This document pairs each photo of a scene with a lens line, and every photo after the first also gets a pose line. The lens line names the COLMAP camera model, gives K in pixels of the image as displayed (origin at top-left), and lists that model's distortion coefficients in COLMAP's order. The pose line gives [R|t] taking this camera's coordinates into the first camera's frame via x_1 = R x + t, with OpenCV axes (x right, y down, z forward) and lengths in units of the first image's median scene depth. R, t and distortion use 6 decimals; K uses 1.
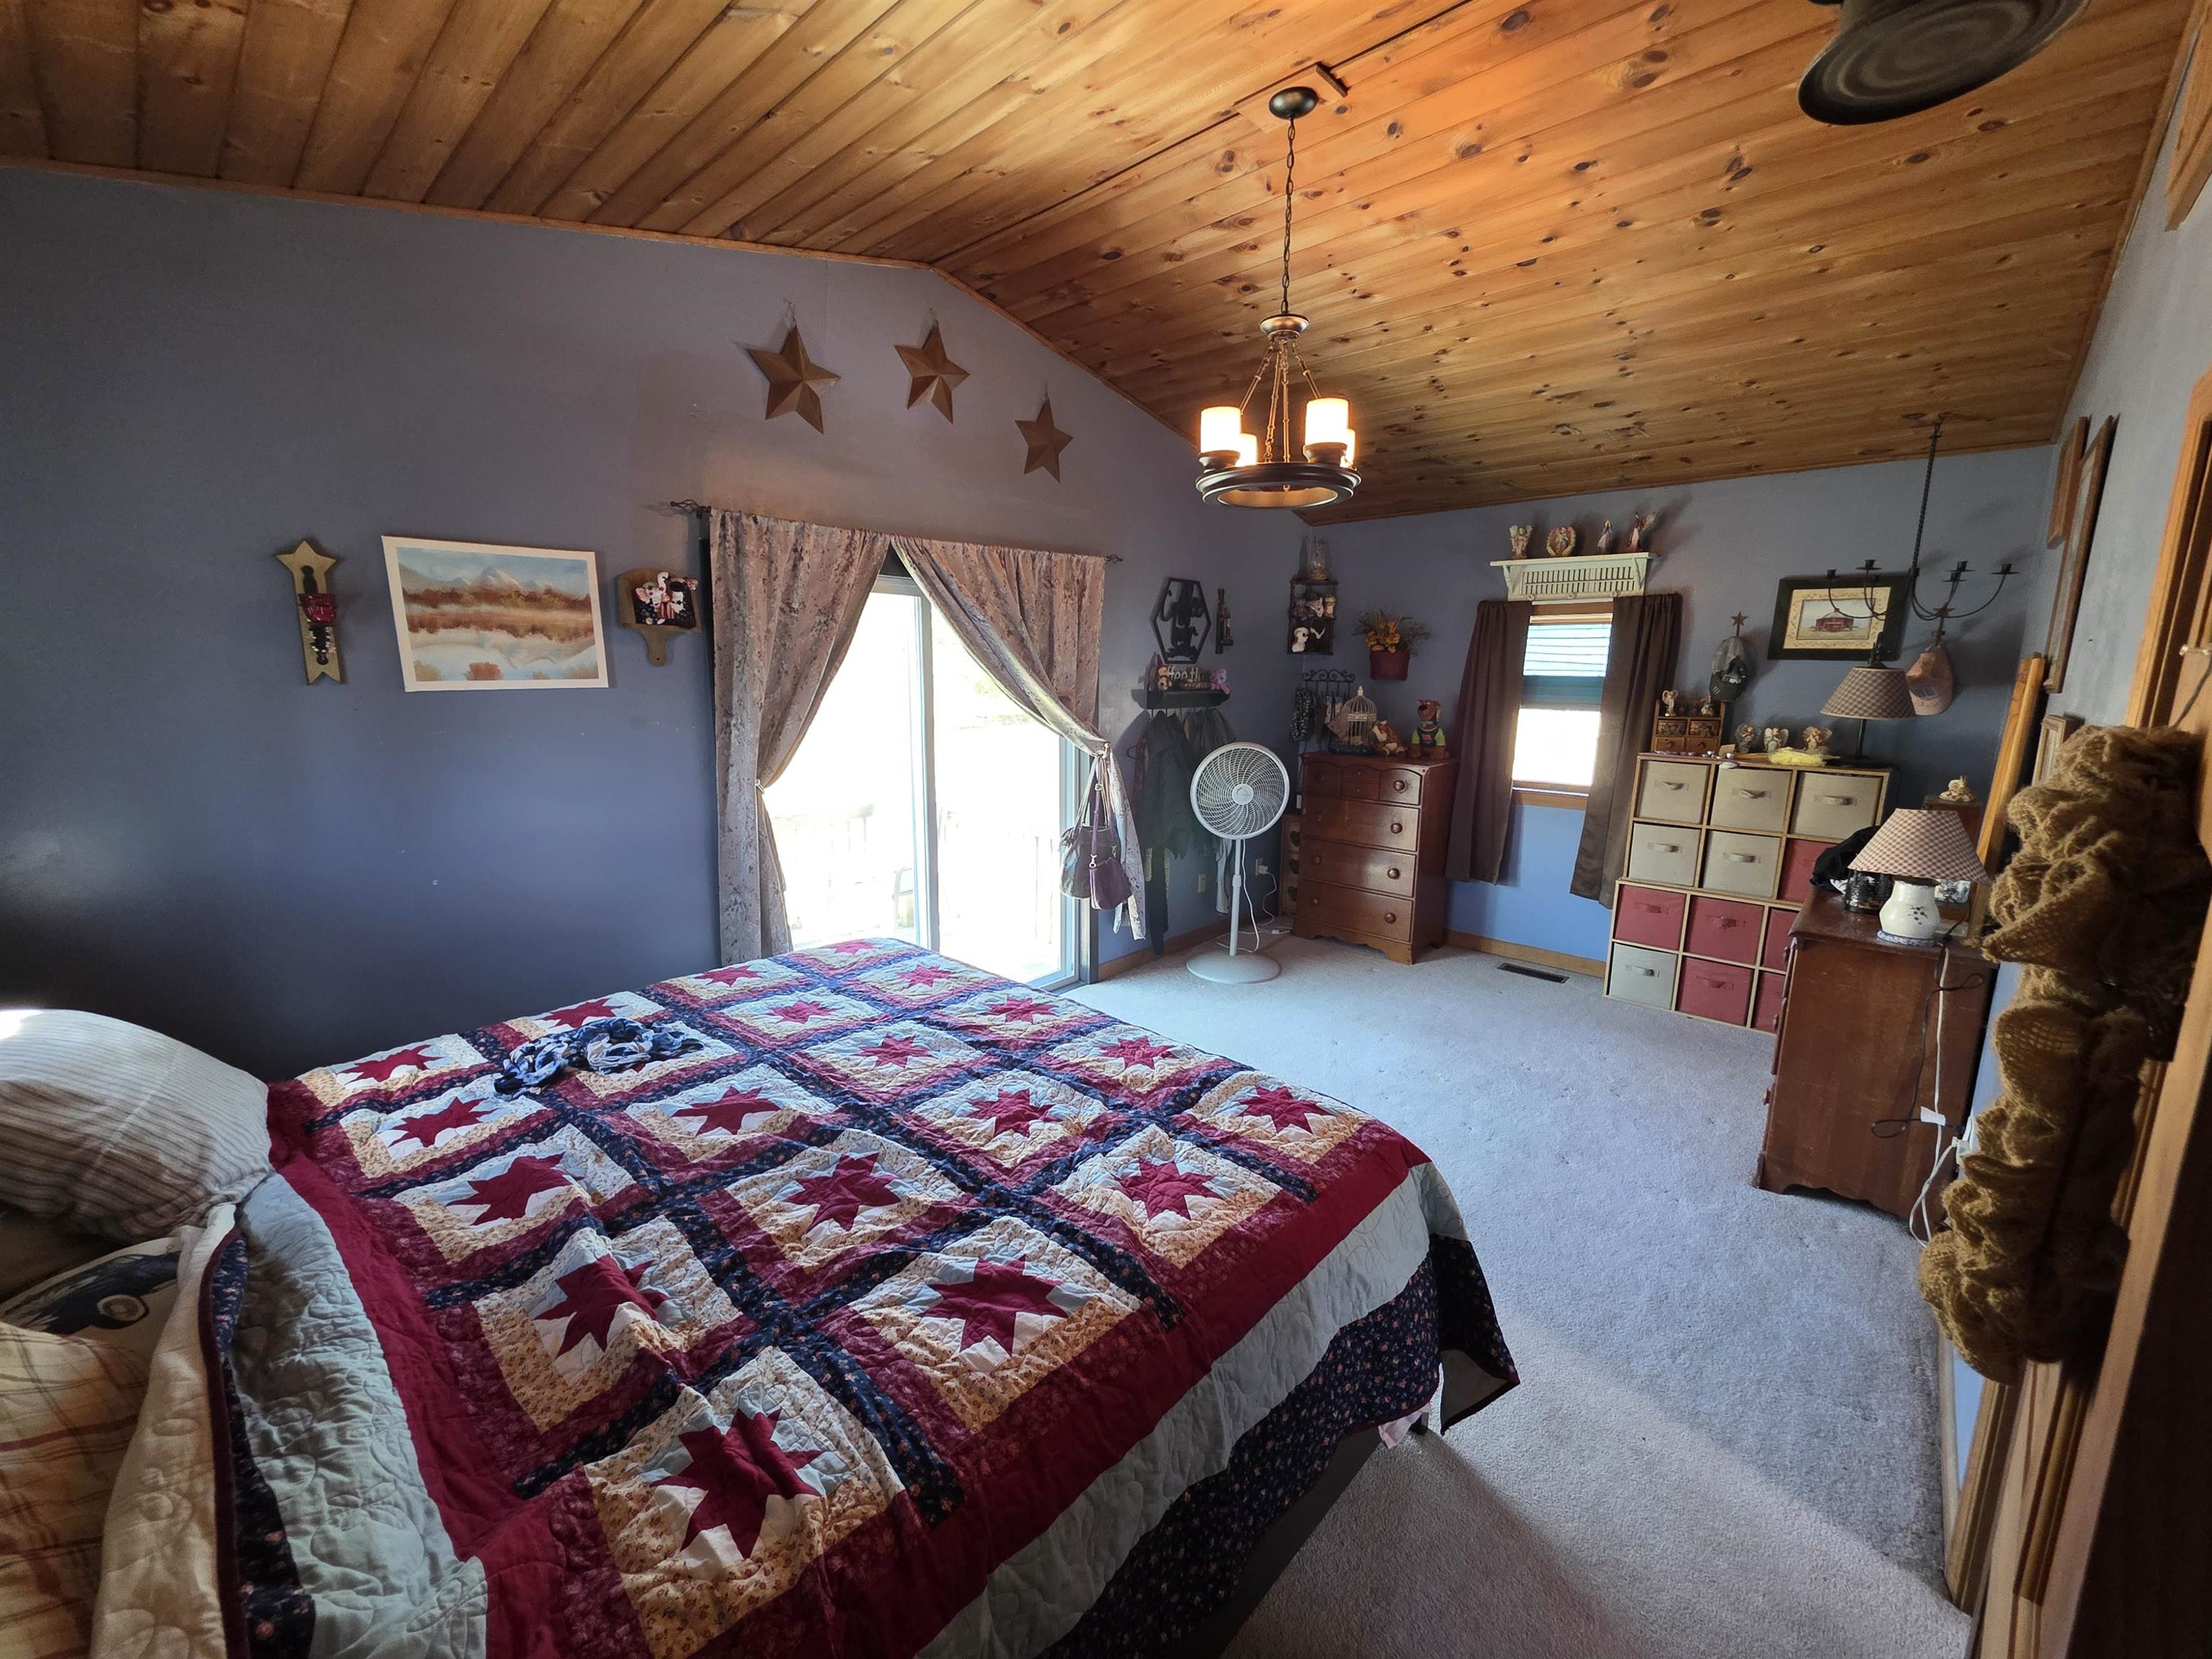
lens RADIAL K [[886.8, 0, 1105.0], [0, 886.8, 837.5], [0, 0, 1]] dist [0.000678, -0.000366]
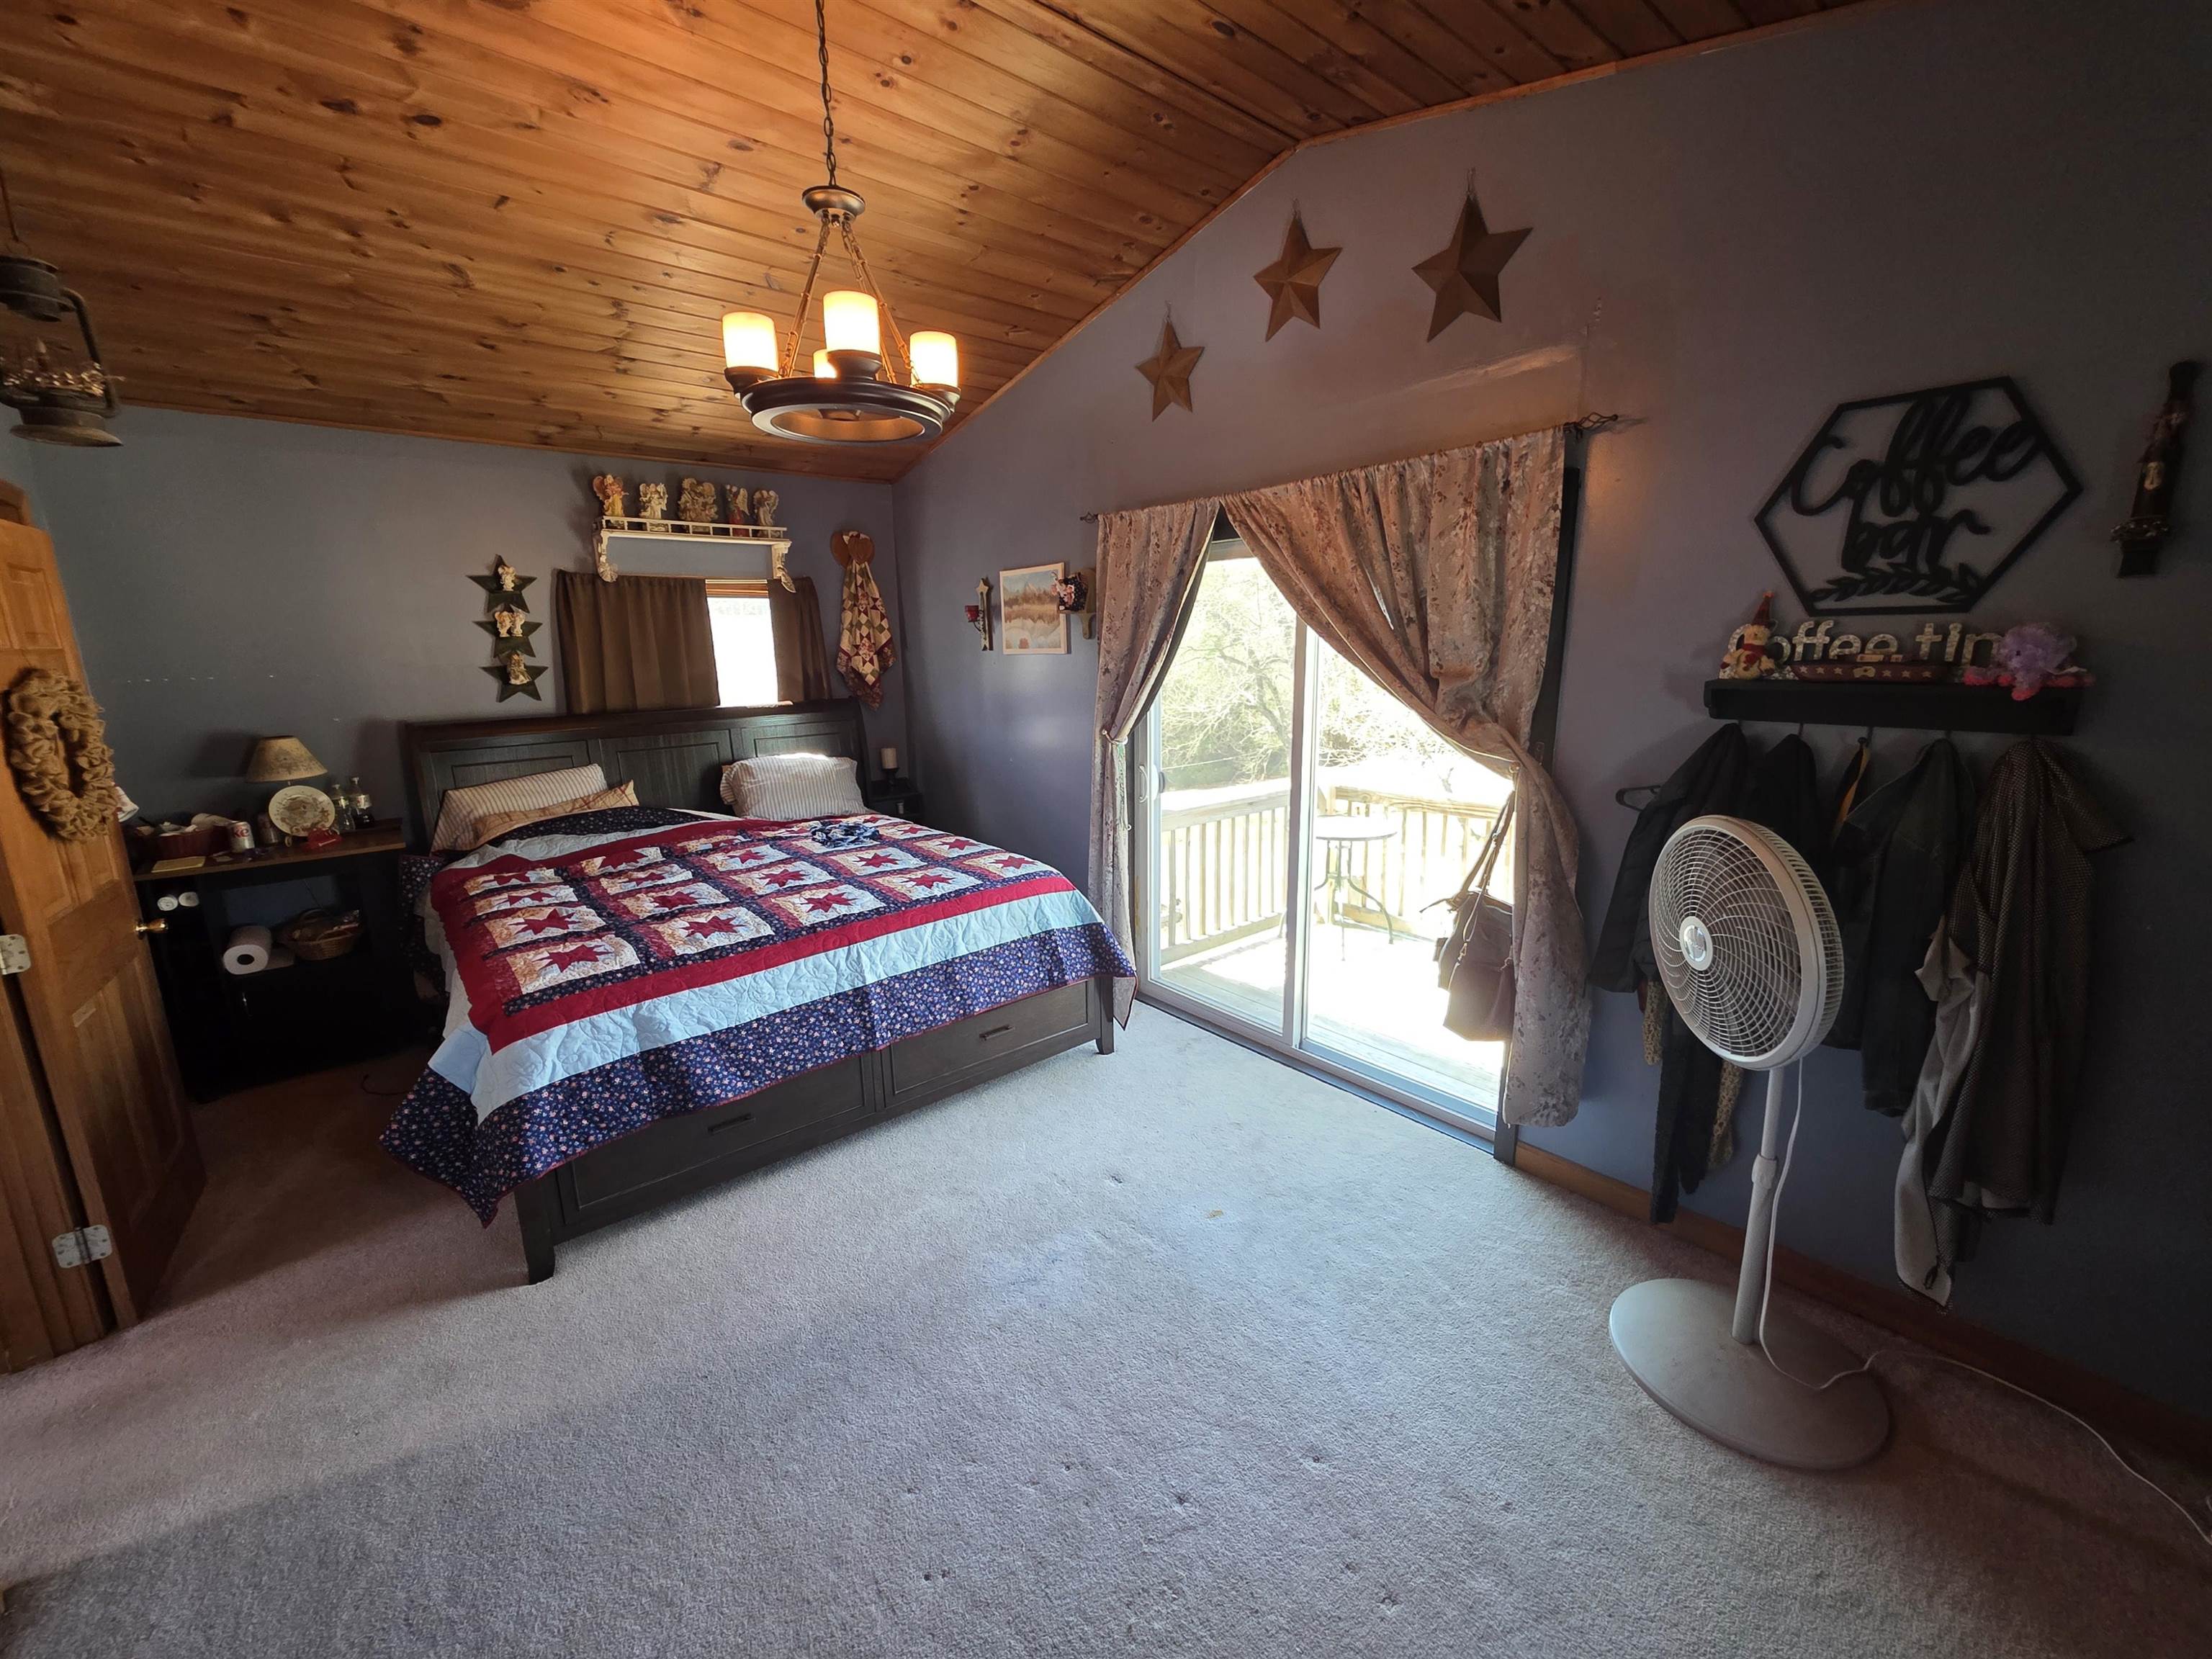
lens RADIAL K [[886.8, 0, 1105.0], [0, 886.8, 837.5], [0, 0, 1]] dist [0.000678, -0.000366]
pose [[-0.128349, 0.216437, -0.967823, 0.729762], [-0.170363, 0.956576, 0.236515, -0.185754], [0.976987, 0.195238, -0.085903, 0.979446]]
